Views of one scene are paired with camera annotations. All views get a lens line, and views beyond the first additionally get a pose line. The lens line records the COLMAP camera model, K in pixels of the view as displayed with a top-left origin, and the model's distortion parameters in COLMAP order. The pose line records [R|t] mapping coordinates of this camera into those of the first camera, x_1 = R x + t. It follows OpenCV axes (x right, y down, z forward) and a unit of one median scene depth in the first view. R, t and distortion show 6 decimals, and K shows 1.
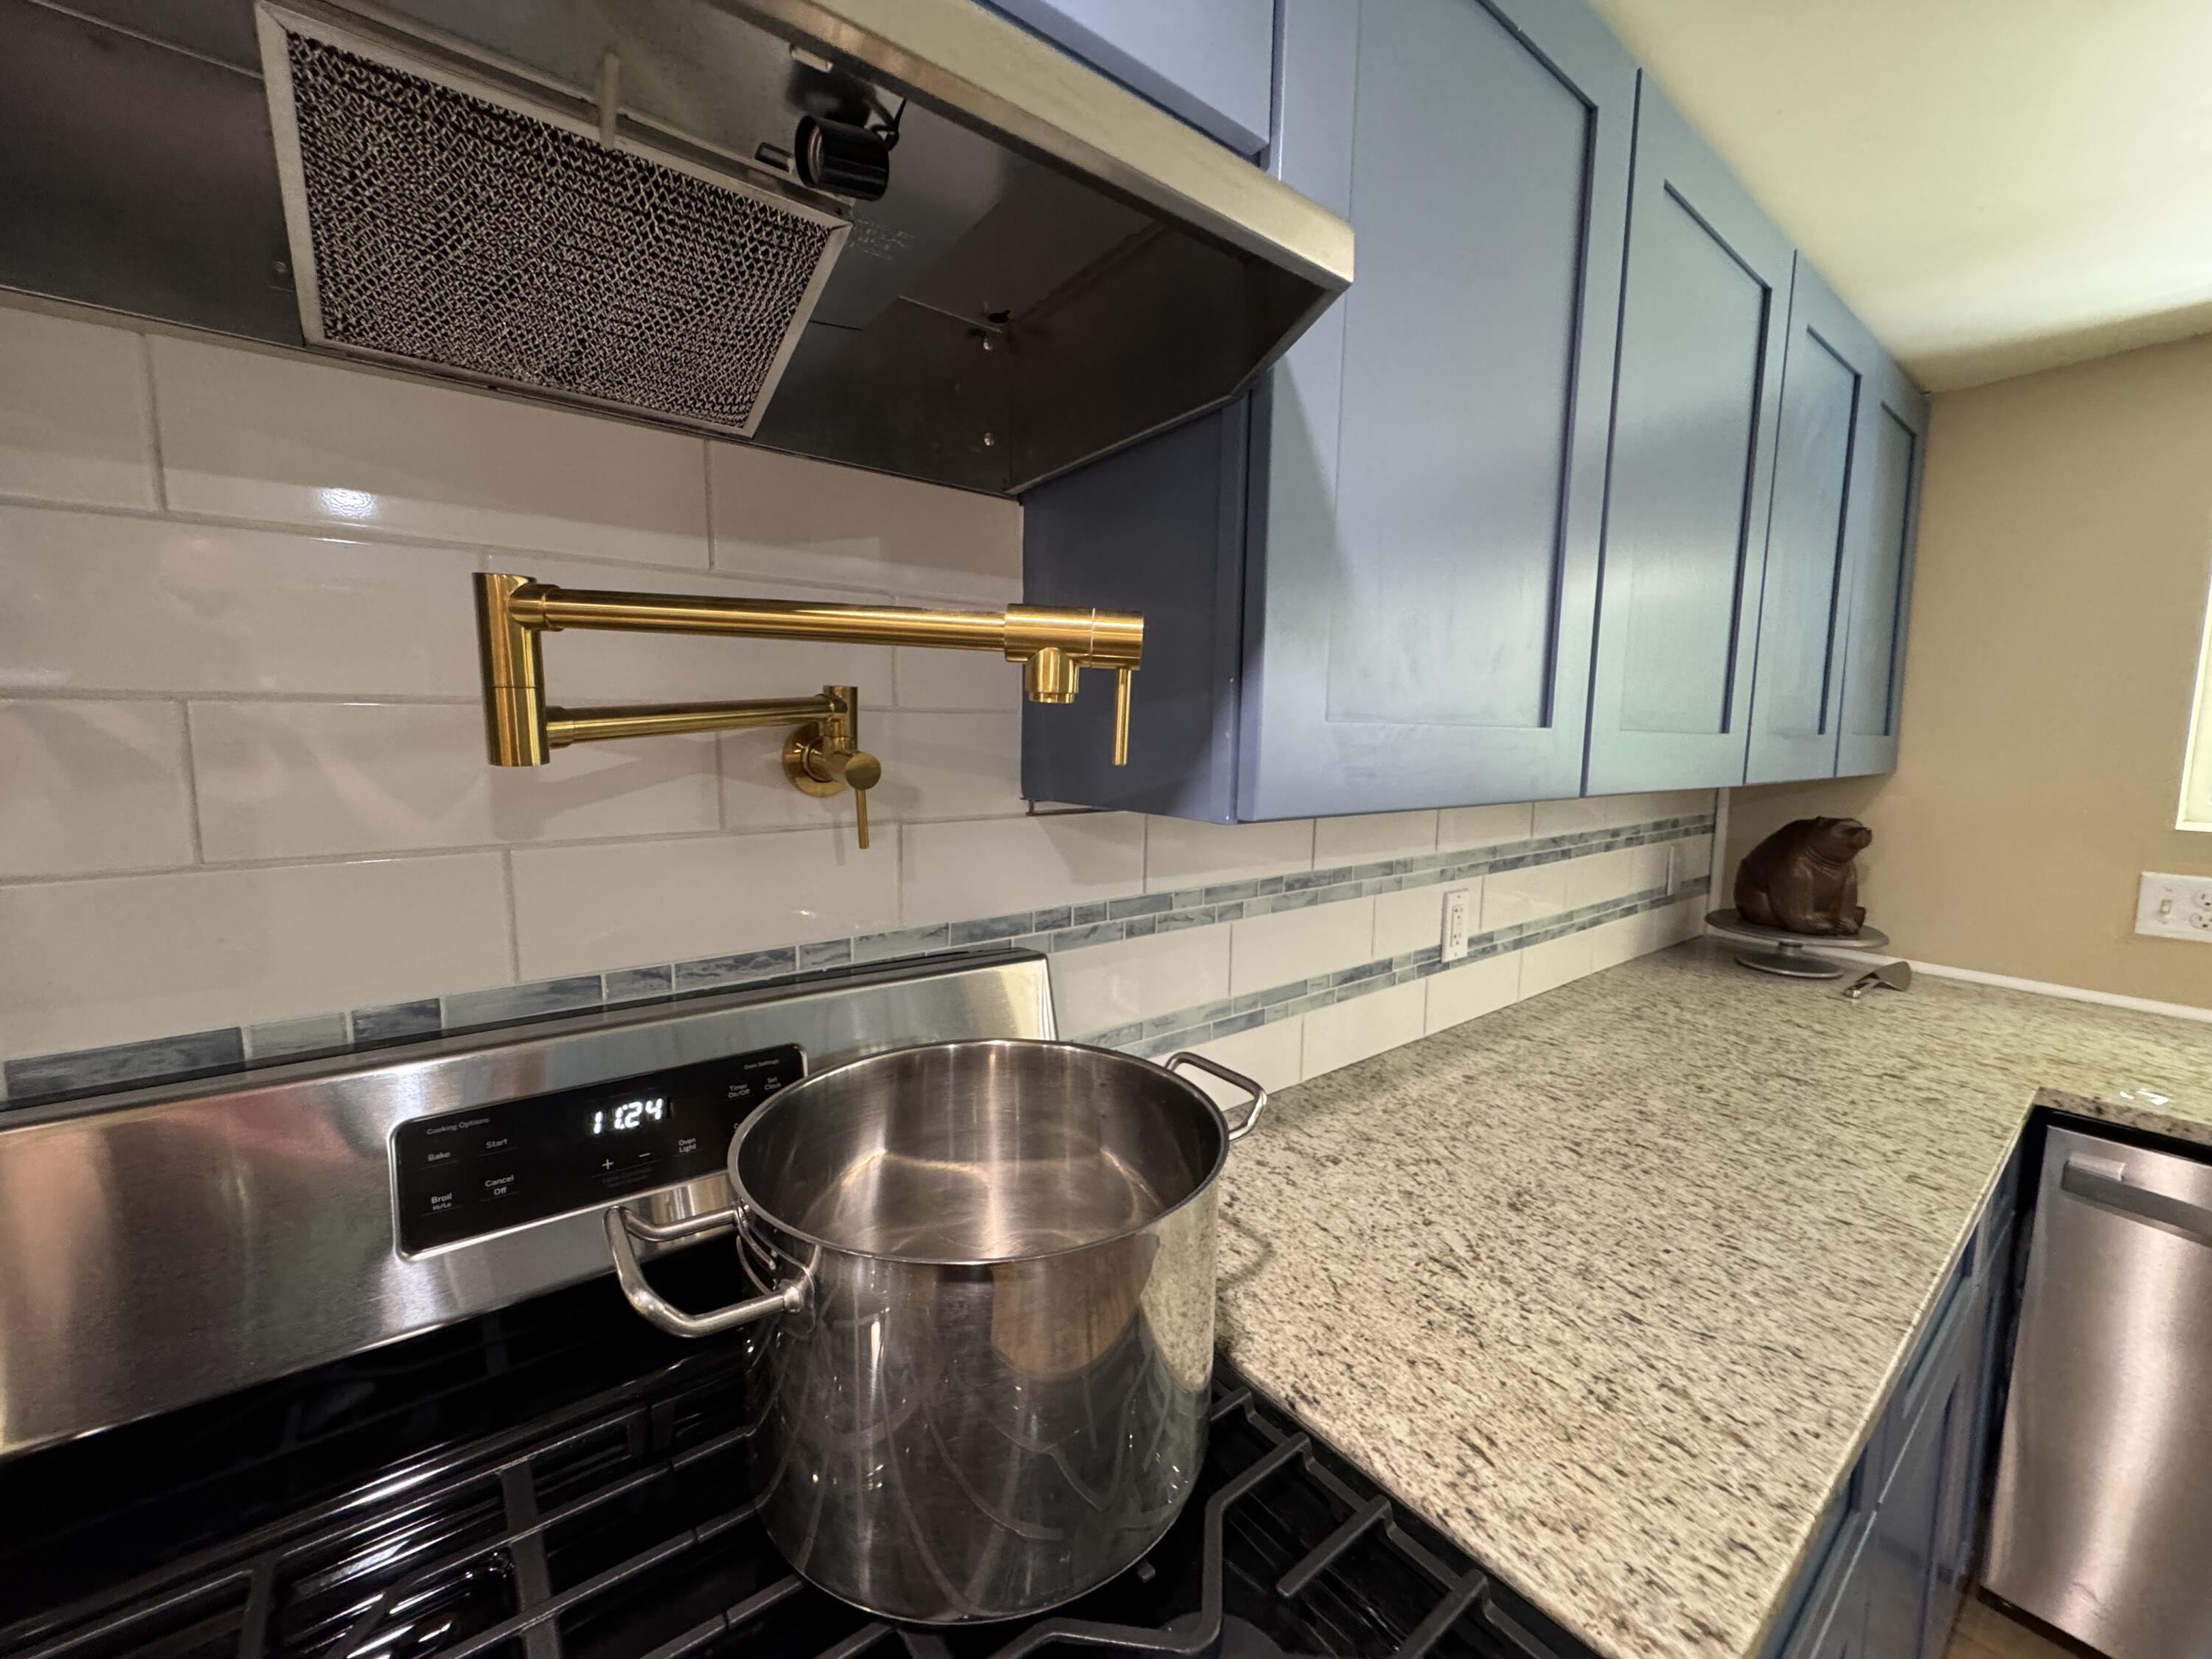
lens RADIAL K [[886.2, 0, 1107.1], [0, 886.2, 831.6], [0, 0, 1]] dist [-0.003996, 0.000347]
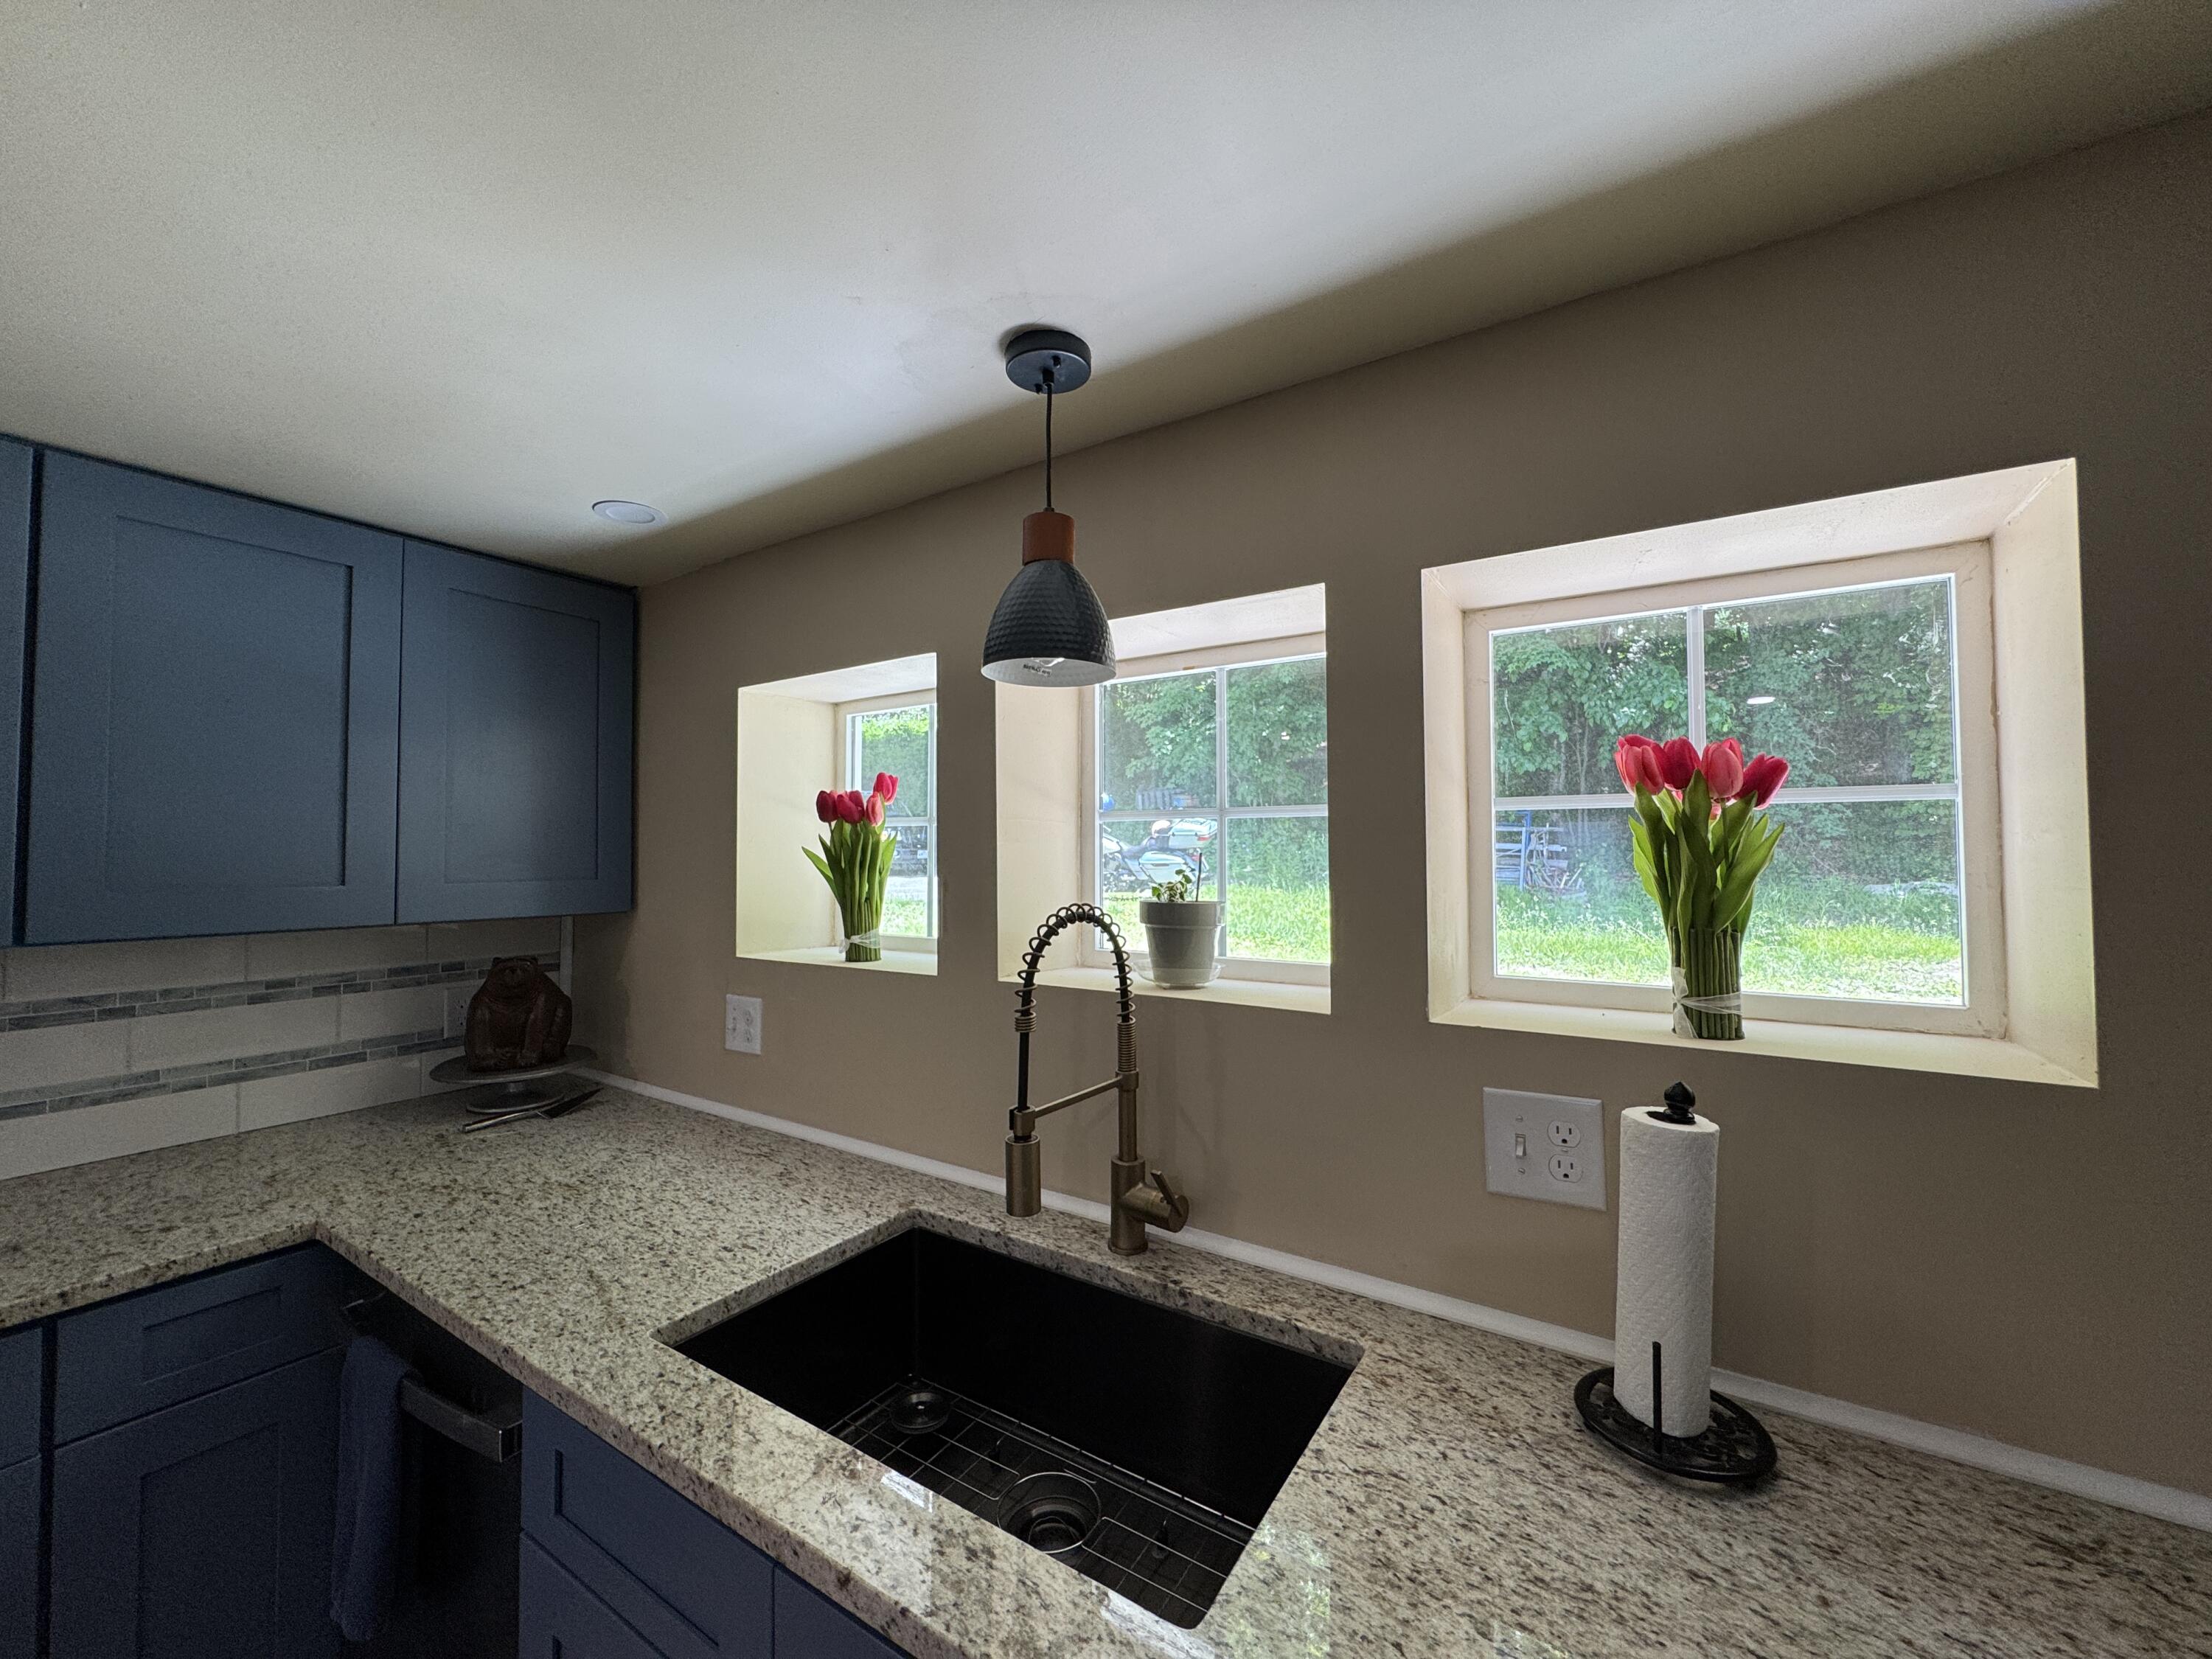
lens RADIAL K [[886.2, 0, 1107.1], [0, 886.2, 831.6], [0, 0, 1]] dist [-0.003996, 0.000347]
pose [[0.948132, -0.007946, 0.317777, 2.975223], [0.053104, 0.989598, -0.133699, 0.036697], [-0.313409, 0.143639, 0.938692, -0.643273]]
